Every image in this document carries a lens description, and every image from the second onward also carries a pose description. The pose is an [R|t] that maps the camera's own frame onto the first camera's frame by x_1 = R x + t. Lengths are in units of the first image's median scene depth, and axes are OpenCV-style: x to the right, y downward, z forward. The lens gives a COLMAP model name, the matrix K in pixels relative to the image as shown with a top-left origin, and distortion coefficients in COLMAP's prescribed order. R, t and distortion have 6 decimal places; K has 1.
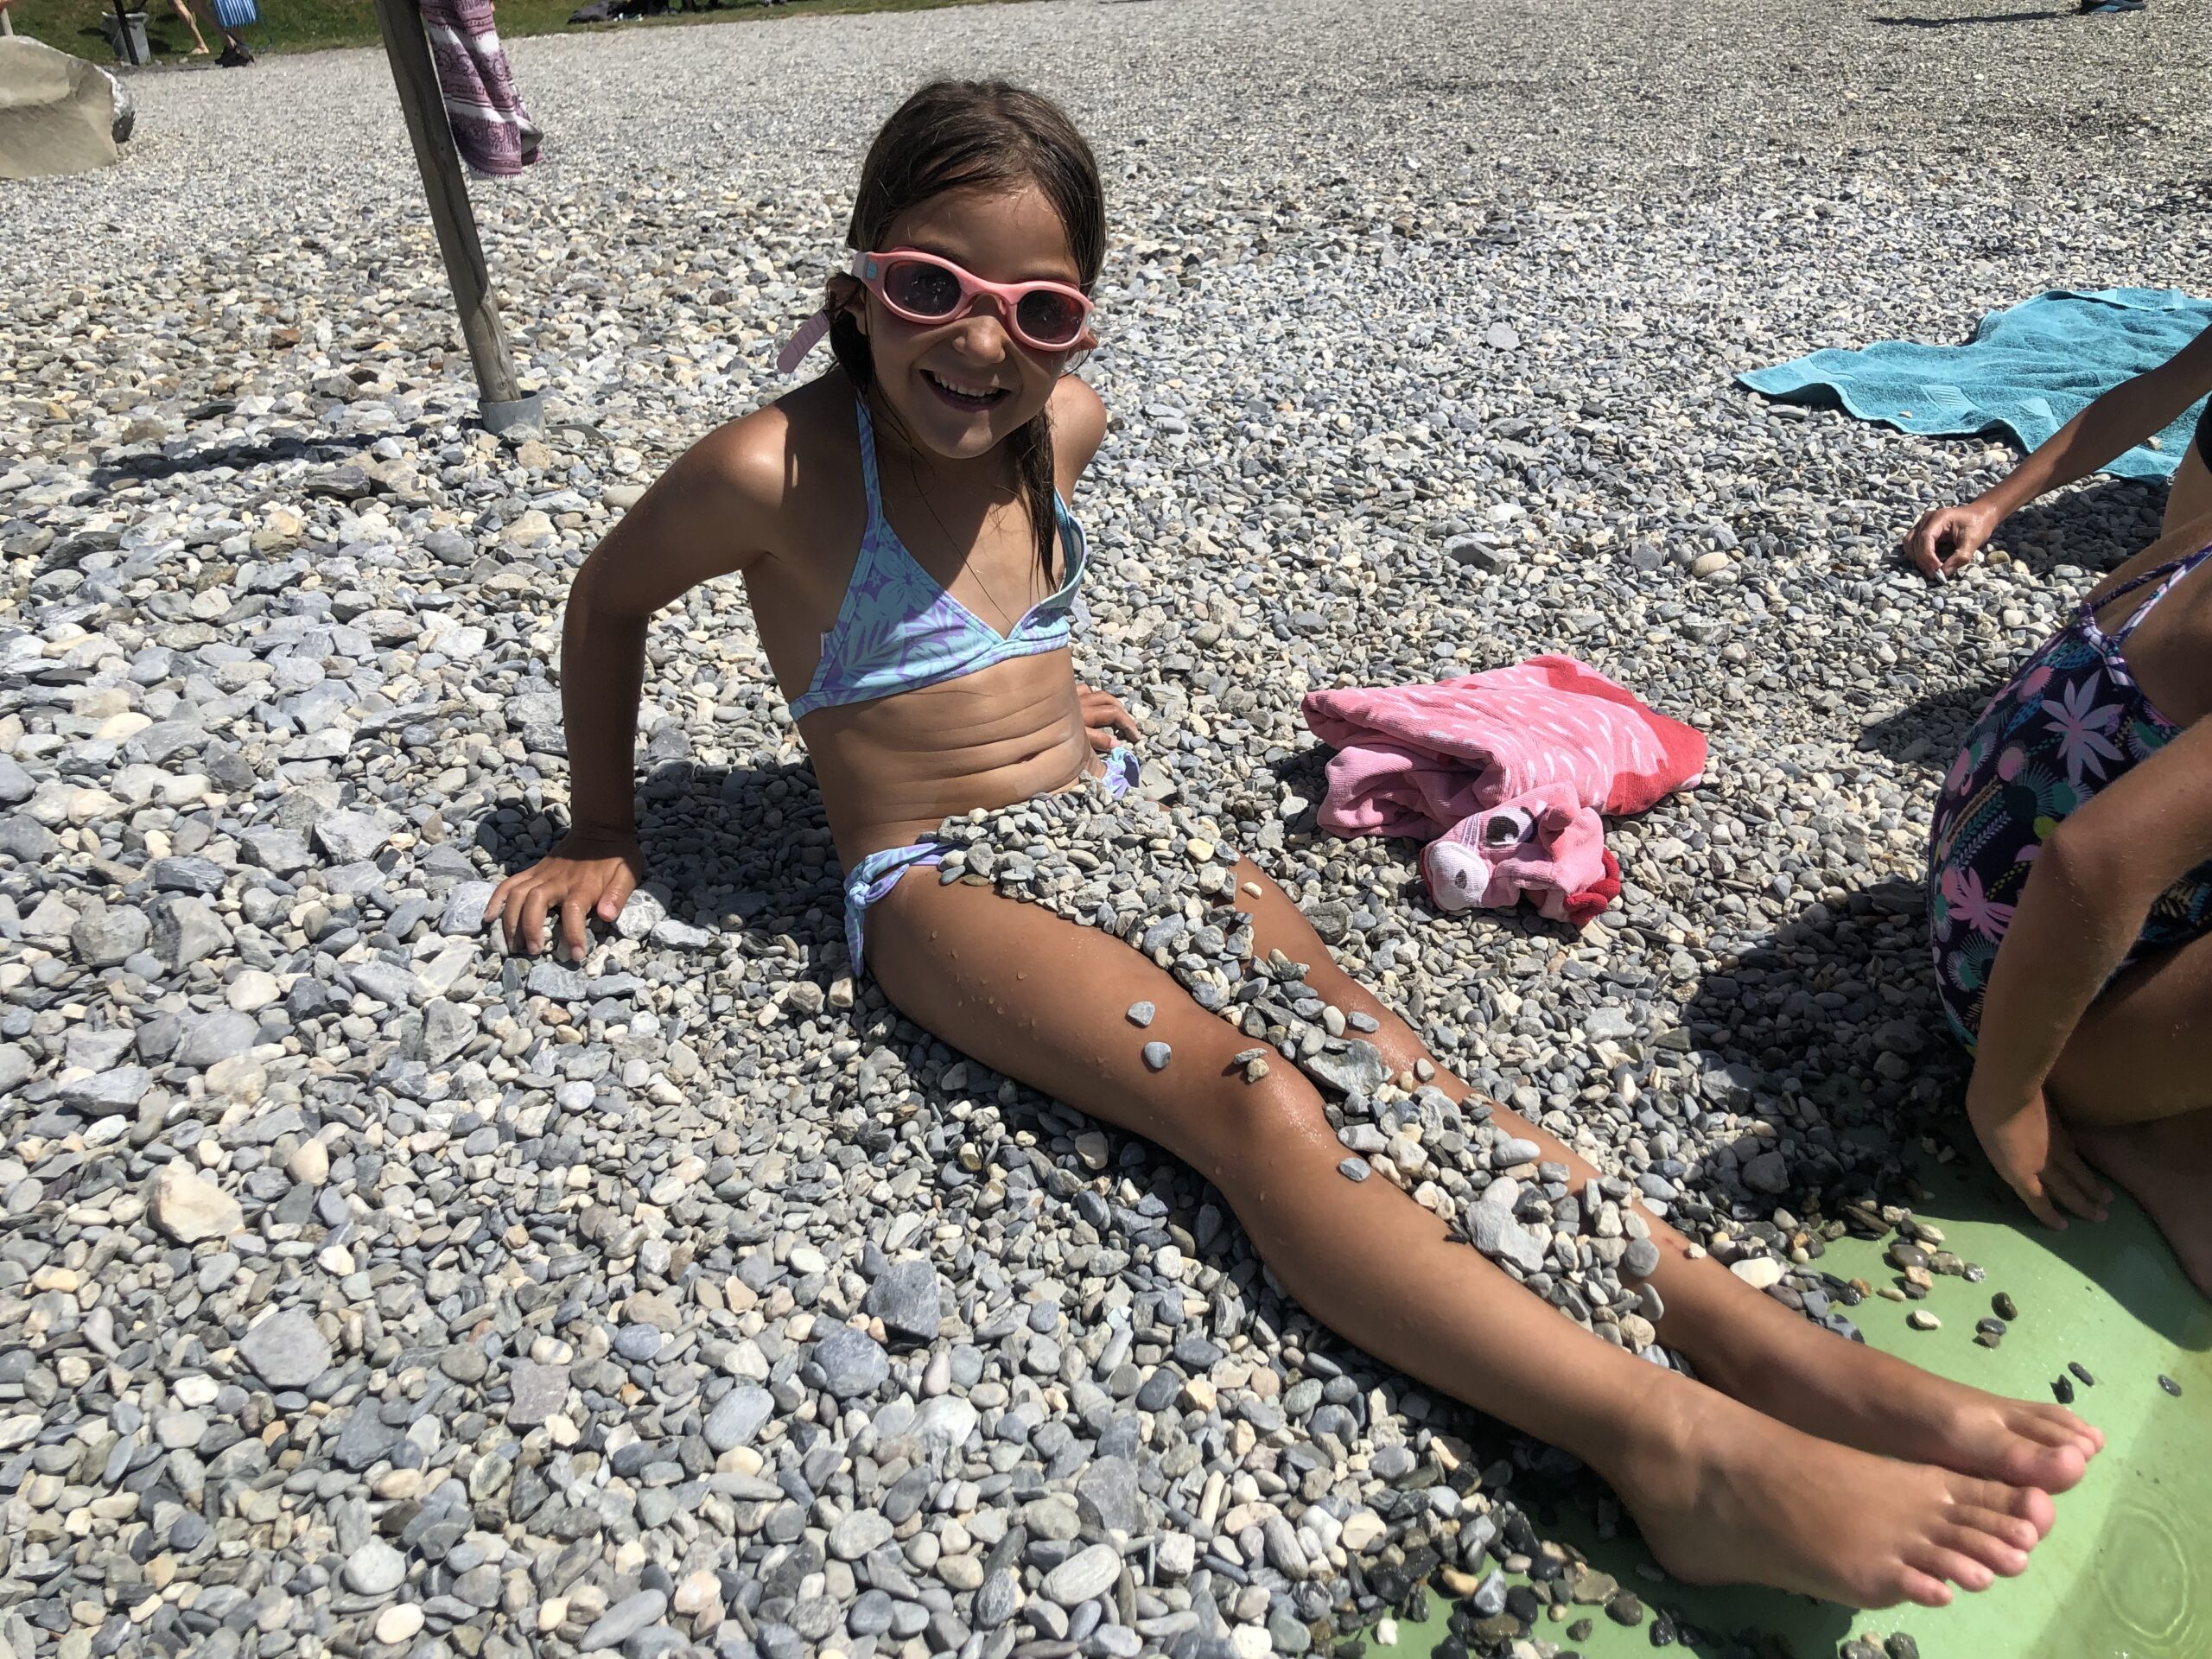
lens RADIAL K [[1821.0, 0, 1105.6], [0, 1821.0, 830.4], [0, 0, 1]] dist [0.005783, 0.027335]
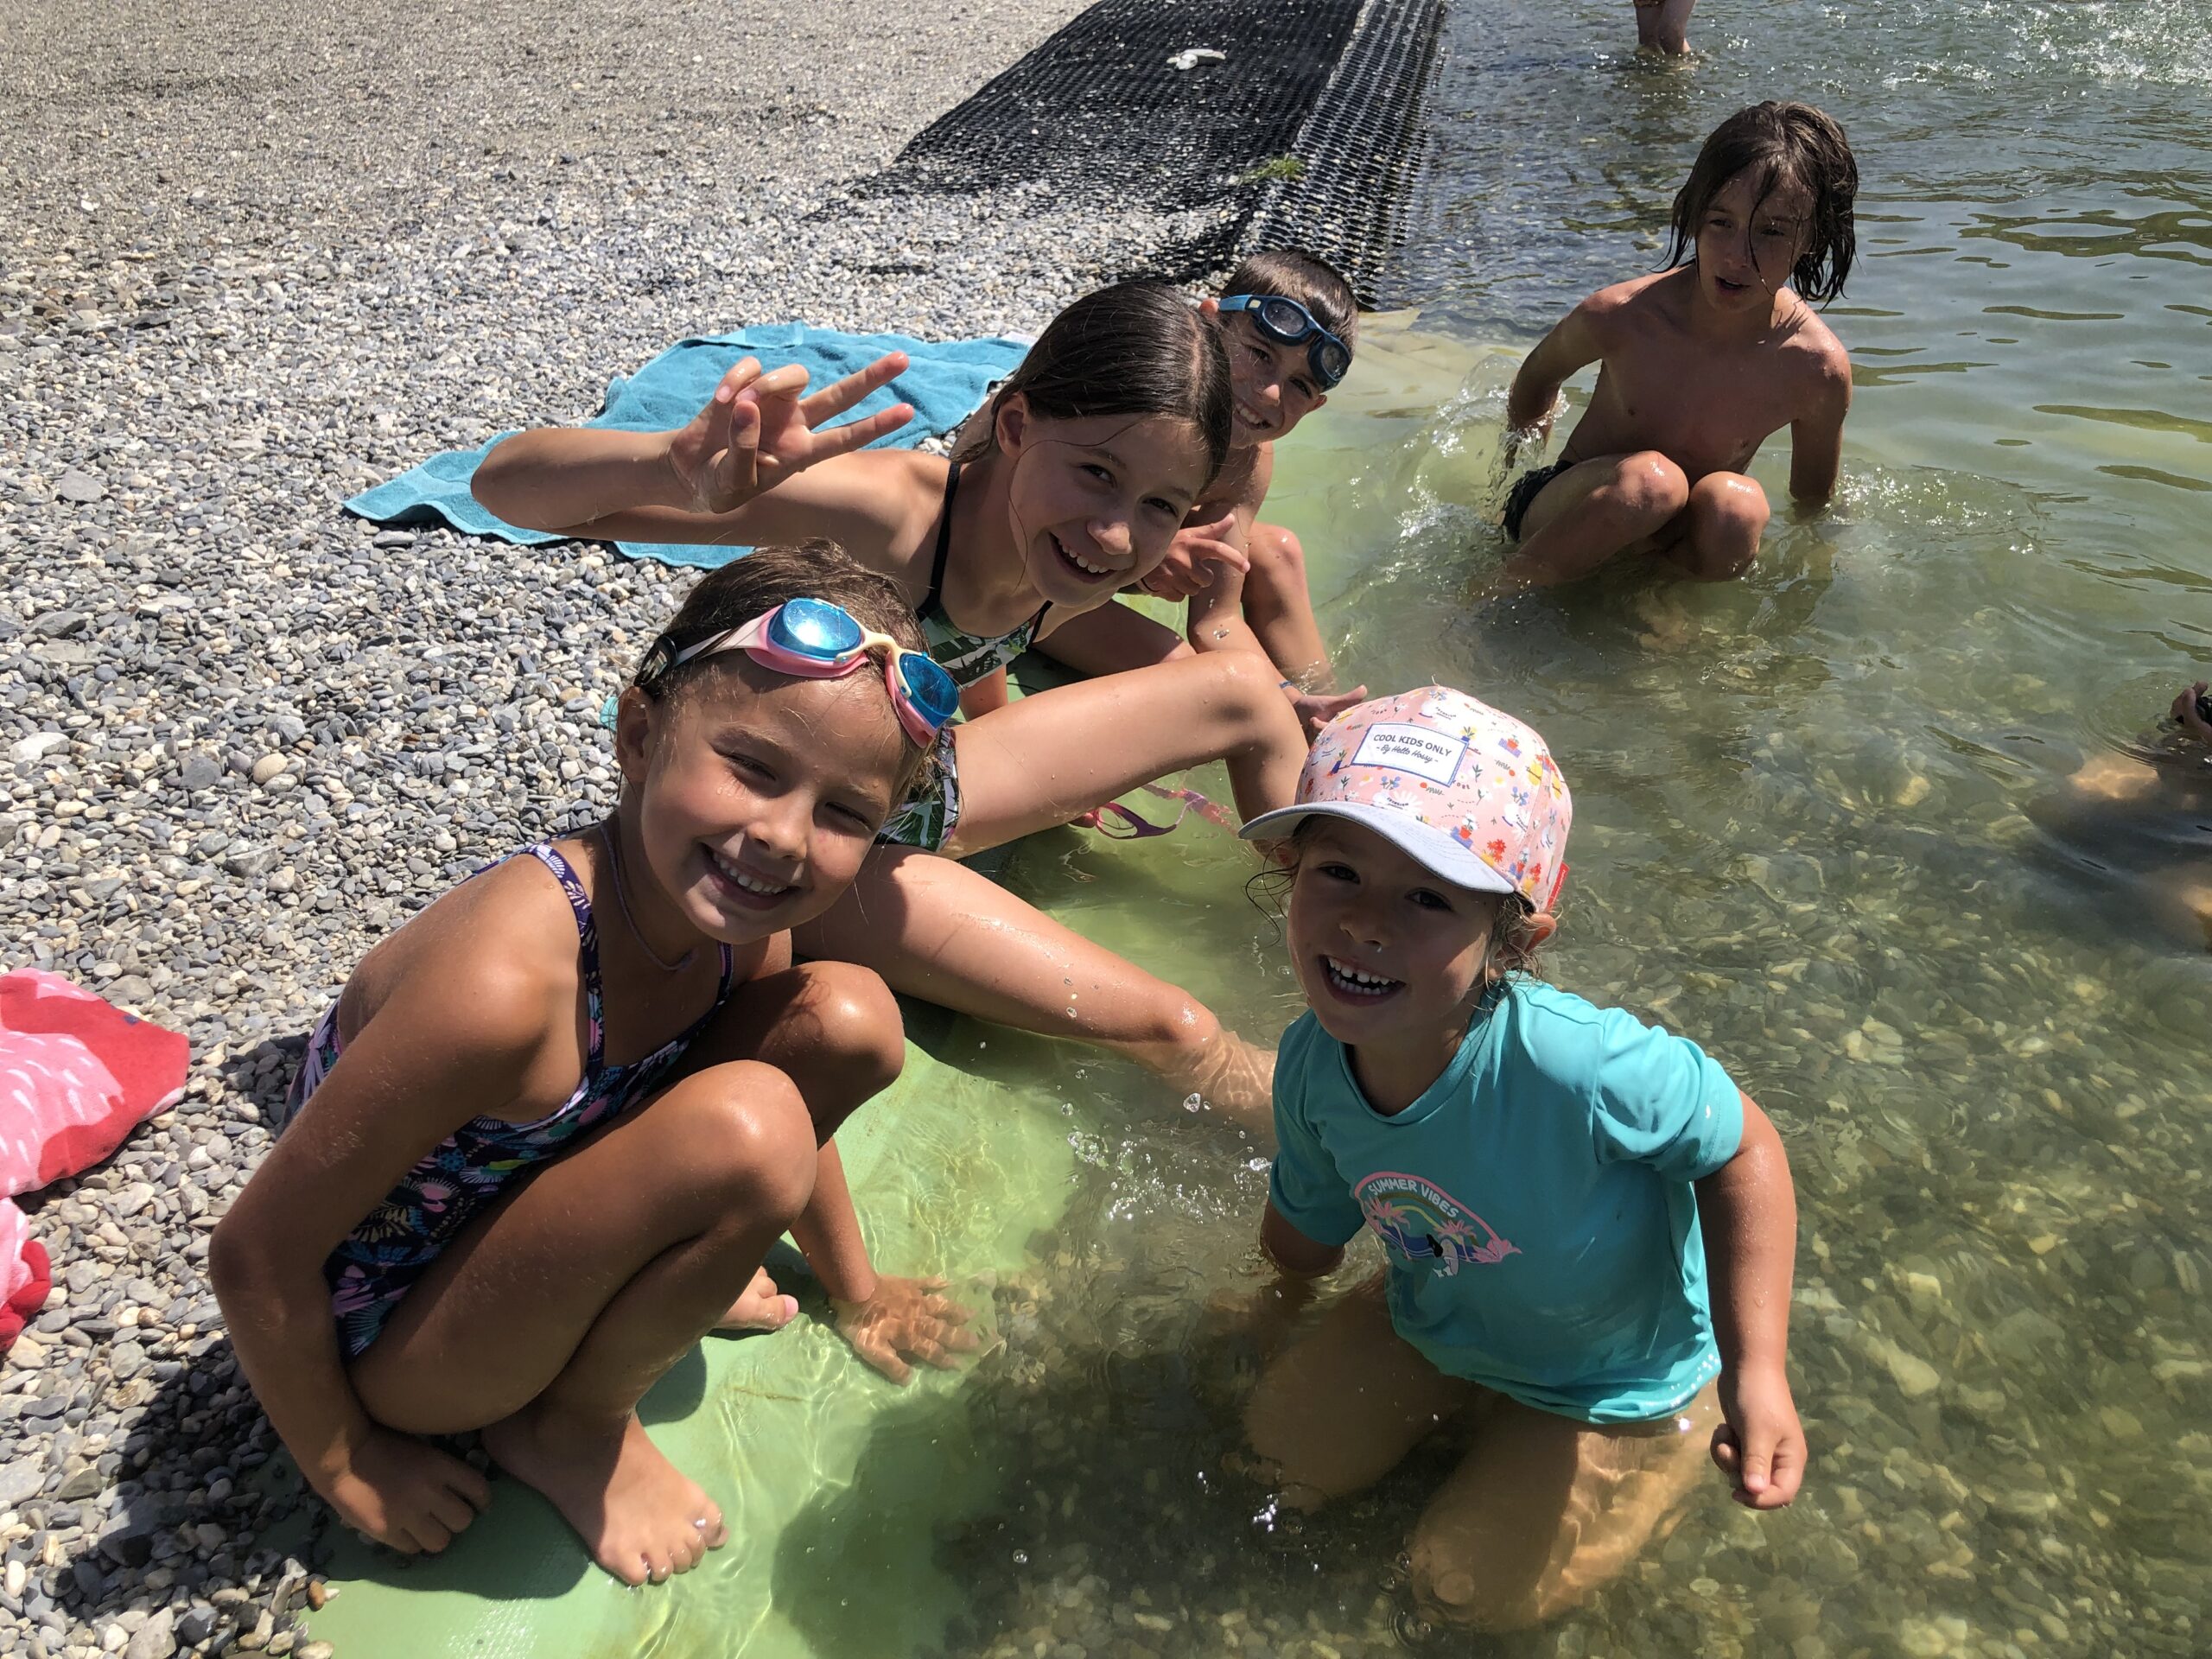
lens RADIAL K [[1821.0, 0, 1104.8], [0, 1821.0, 828.0], [0, 0, 1]] dist [0.005783, 0.027335]
pose [[0.846587, -0.256235, 0.466512, 0.220349], [0.239979, 0.966104, 0.095146, -0.090409], [-0.475079, 0.031404, 0.879383, -0.027623]]
